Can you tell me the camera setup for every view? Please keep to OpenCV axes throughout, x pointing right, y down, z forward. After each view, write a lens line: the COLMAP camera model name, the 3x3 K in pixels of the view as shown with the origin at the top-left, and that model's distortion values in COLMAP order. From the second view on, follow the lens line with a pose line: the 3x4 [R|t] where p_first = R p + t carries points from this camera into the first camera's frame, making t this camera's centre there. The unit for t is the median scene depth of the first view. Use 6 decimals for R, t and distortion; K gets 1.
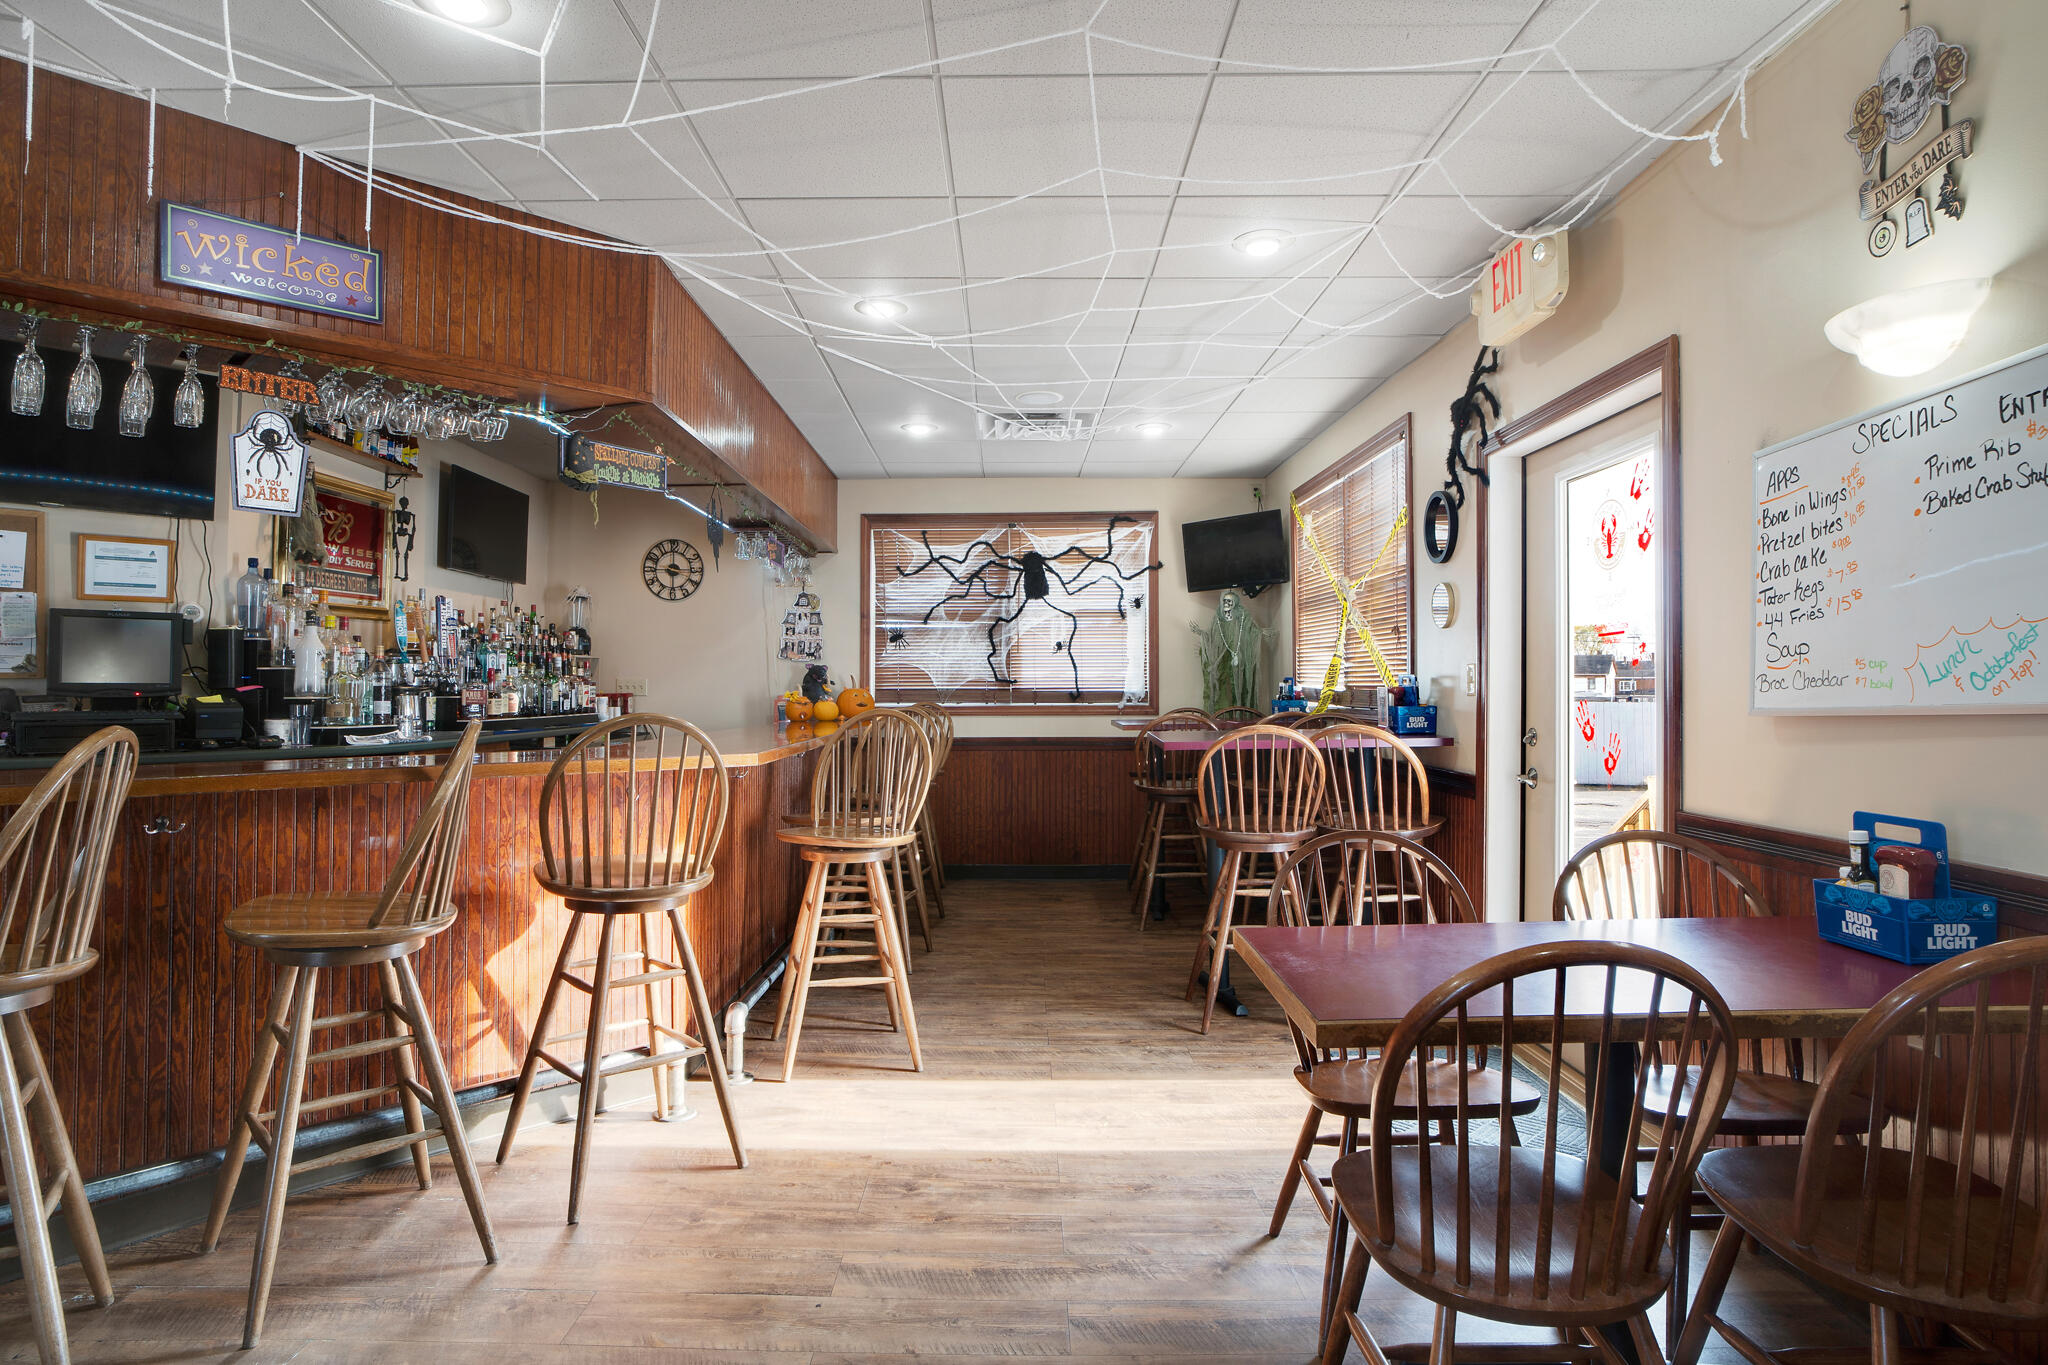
lens RADIAL K [[1113.7, 0, 1011.6], [0, 1113.7, 672.4], [0, 0, 1]] dist [-0.014379, 0.000845]
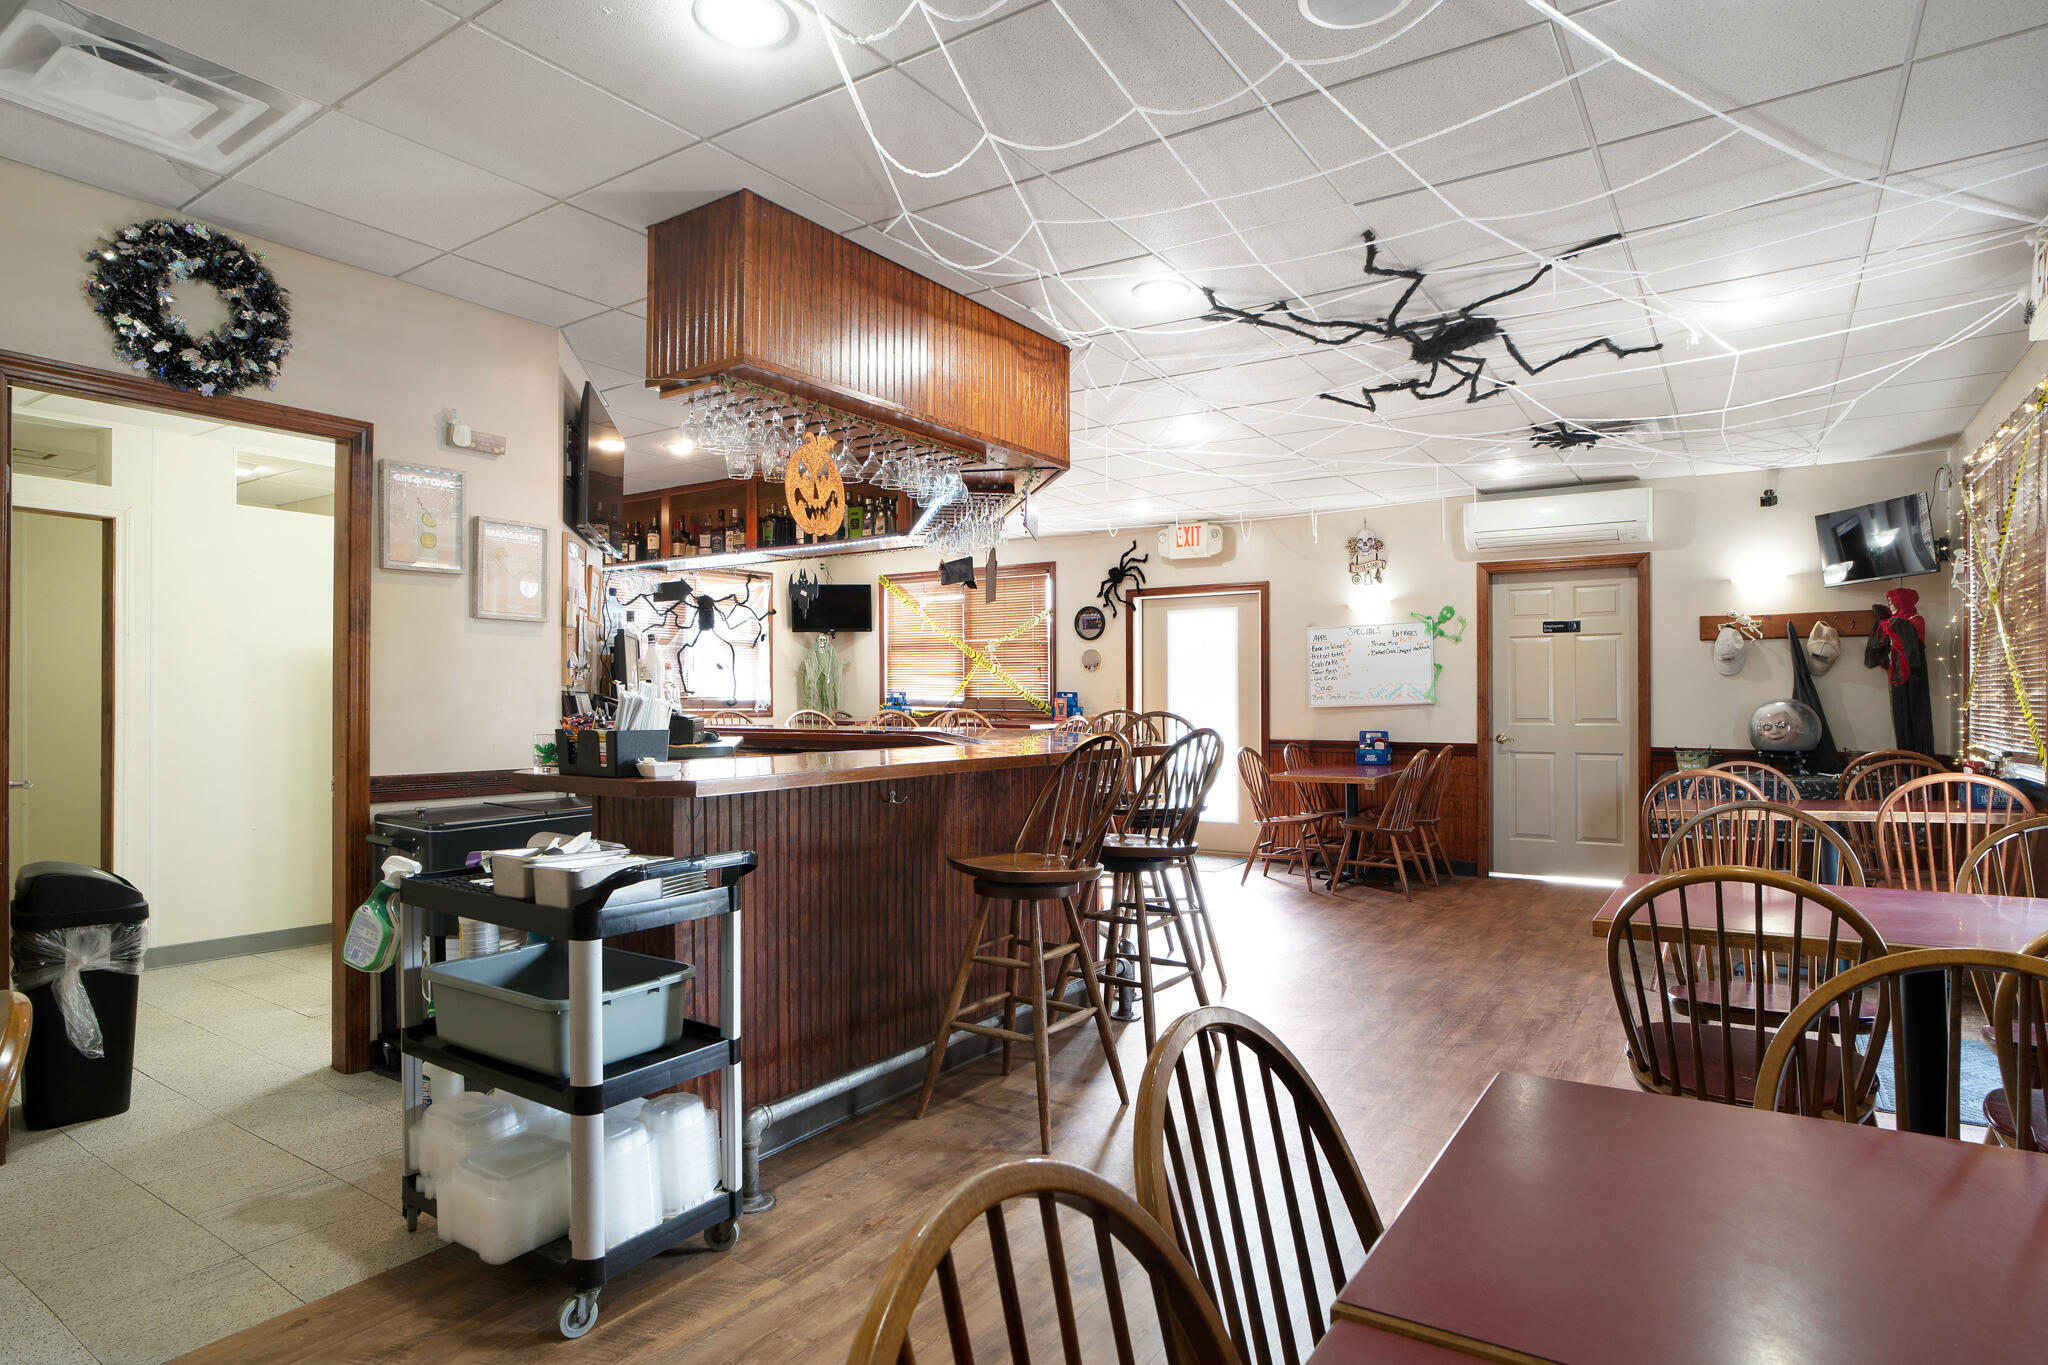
lens RADIAL K [[1113.7, 0, 1020.9], [0, 1113.7, 700.2], [0, 0, 1]] dist [-0.014379, 0.000845]
pose [[0.538224, 0.002937, 0.842797, -1.365754], [-0.014485, 0.999878, 0.005765, 0.006018], [-0.842677, -0.015311, 0.538201, -0.039797]]
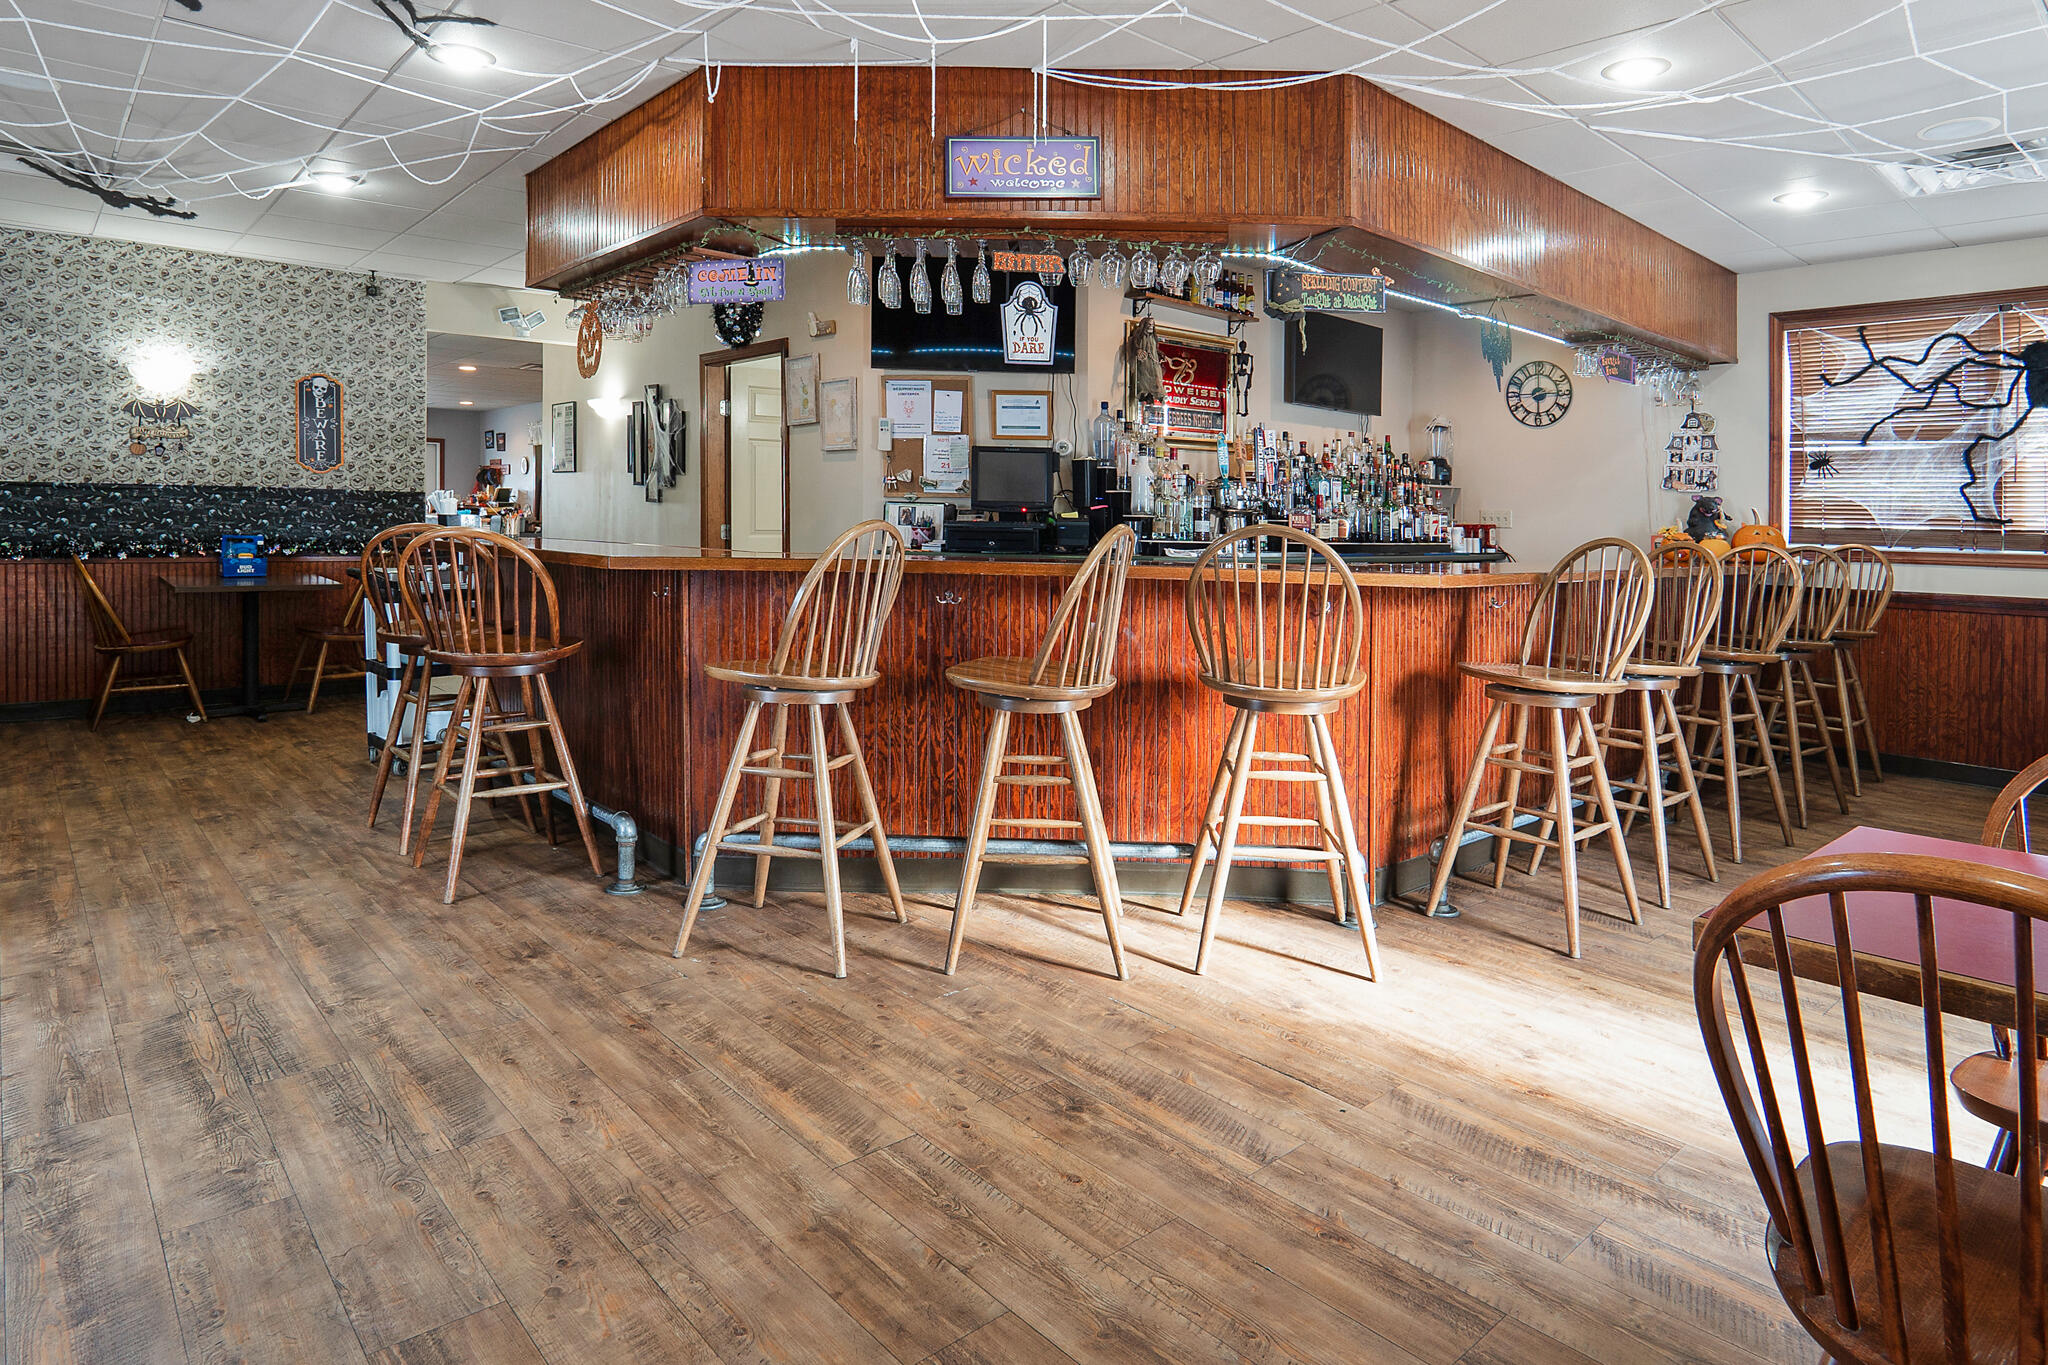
lens RADIAL K [[1171.9, 0, 1077.2], [0, 1171.9, 575.2], [0, 0, 1]] dist [-0.032637, 0.007922]
pose [[0.697190, 0.050937, -0.715075, 0.233357], [-0.012862, 0.998201, 0.058564, 0.013540], [0.716771, -0.031633, 0.696591, 0.059324]]
